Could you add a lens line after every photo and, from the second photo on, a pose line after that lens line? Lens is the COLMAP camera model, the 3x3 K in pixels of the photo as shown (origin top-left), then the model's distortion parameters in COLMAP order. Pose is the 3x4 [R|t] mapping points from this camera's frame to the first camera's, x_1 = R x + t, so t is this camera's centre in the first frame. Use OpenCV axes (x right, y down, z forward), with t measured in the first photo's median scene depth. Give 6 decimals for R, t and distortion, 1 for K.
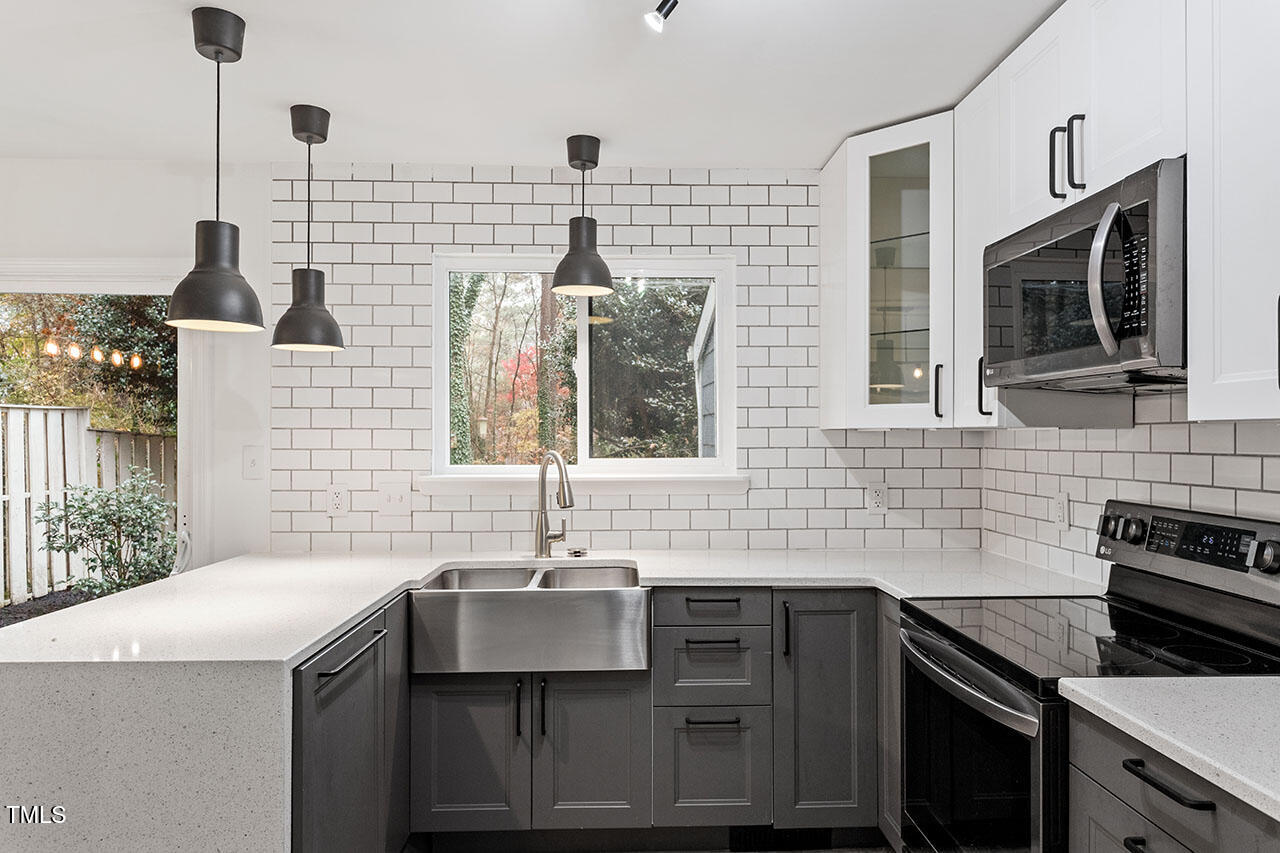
lens RADIAL K [[835.2, 0, 636.4], [0, 835.2, 429.9], [0, 0, 1]] dist [-0.007729, 0.004032]
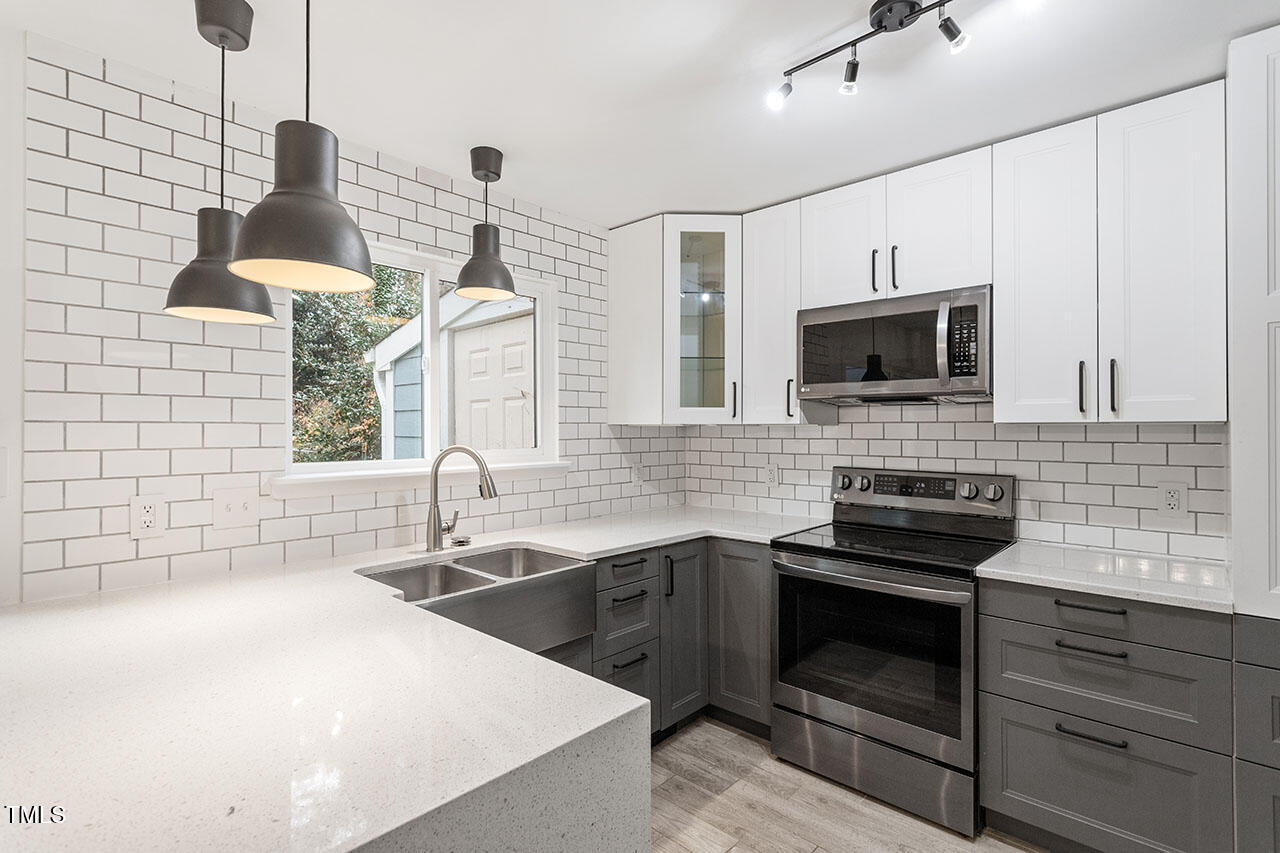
lens RADIAL K [[608.4, 0, 639.7], [0, 608.4, 422.8], [0, 0, 1]] dist [-0.000417, 0.000076]
pose [[0.699289, 0.004376, 0.714826, -0.537128], [-0.004685, 0.999988, -0.001538, -0.002831], [-0.714824, -0.002274, 0.699301, 0.354568]]
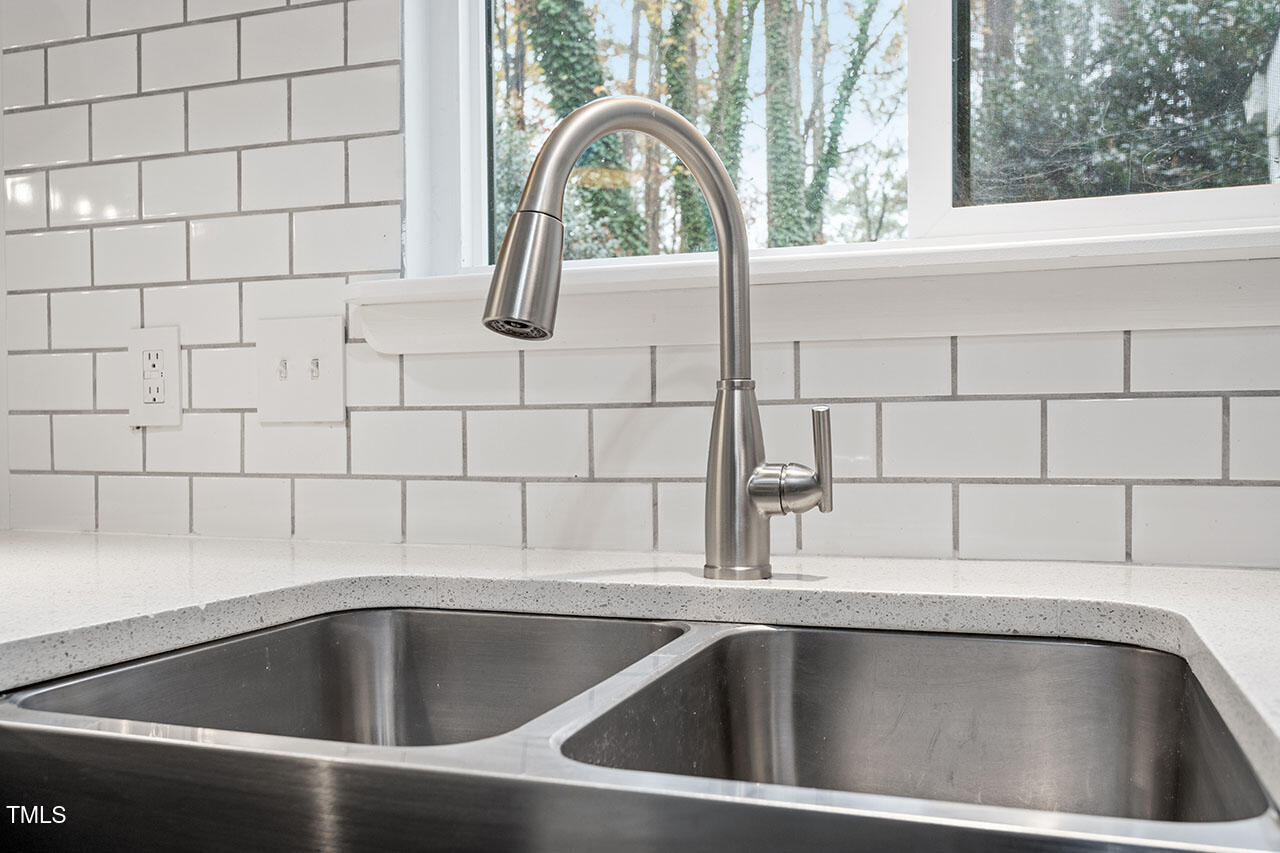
lens RADIAL K [[1116.9, 0, 643.9], [0, 1116.9, 434.2], [0, 0, 1]] dist [0.000799, 0.012920]
pose [[0.930928, -0.001306, -0.365200, -0.023912], [0.004624, 0.999956, 0.008211, 0.126582], [0.365173, -0.009333, 0.930893, 0.804108]]
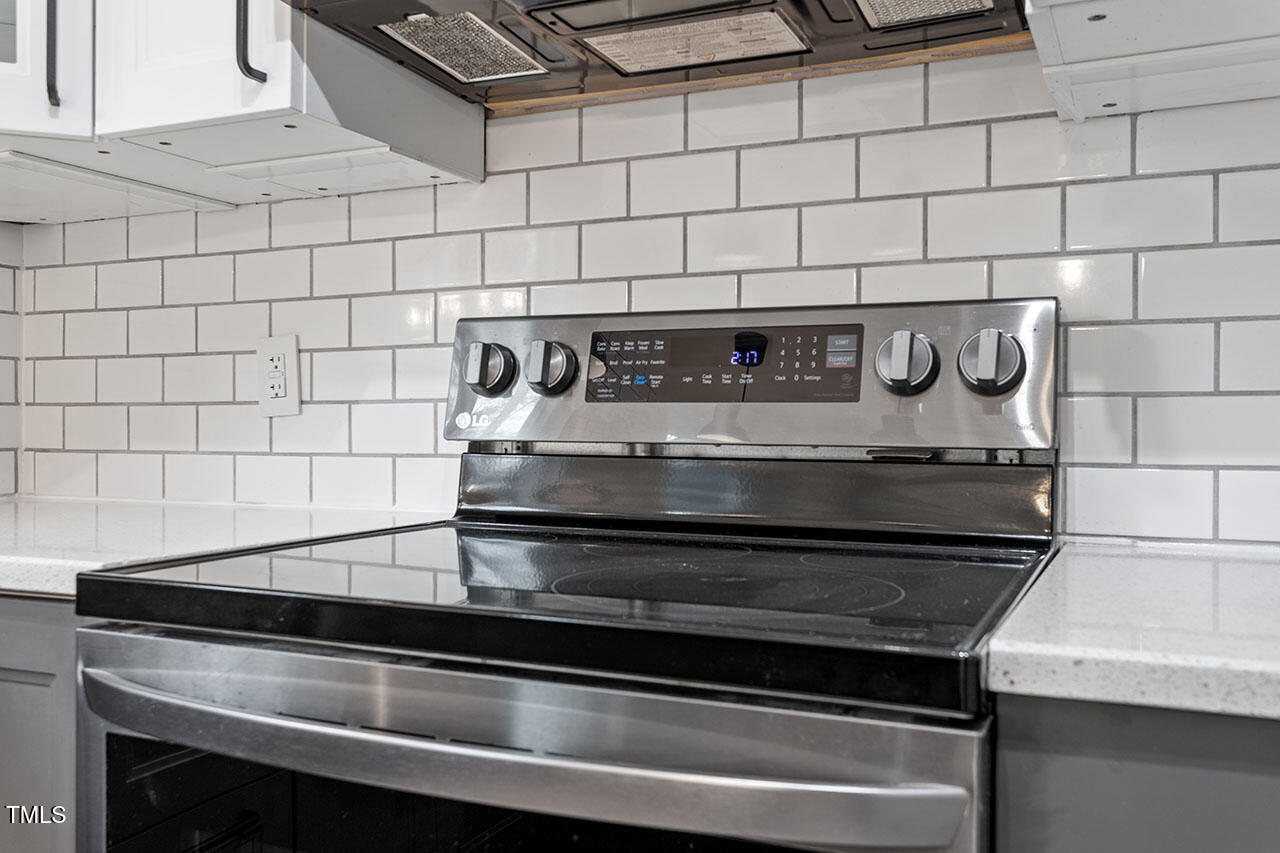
lens RADIAL K [[1116.9, 0, 644.1], [0, 1116.9, 429.4], [0, 0, 1]] dist [0.000799, 0.012920]
pose [[0.438340, -0.003992, 0.898800, 0.030361], [-0.009041, 0.999920, 0.008851, 0.122883], [-0.898764, -0.012006, 0.438269, 0.543348]]
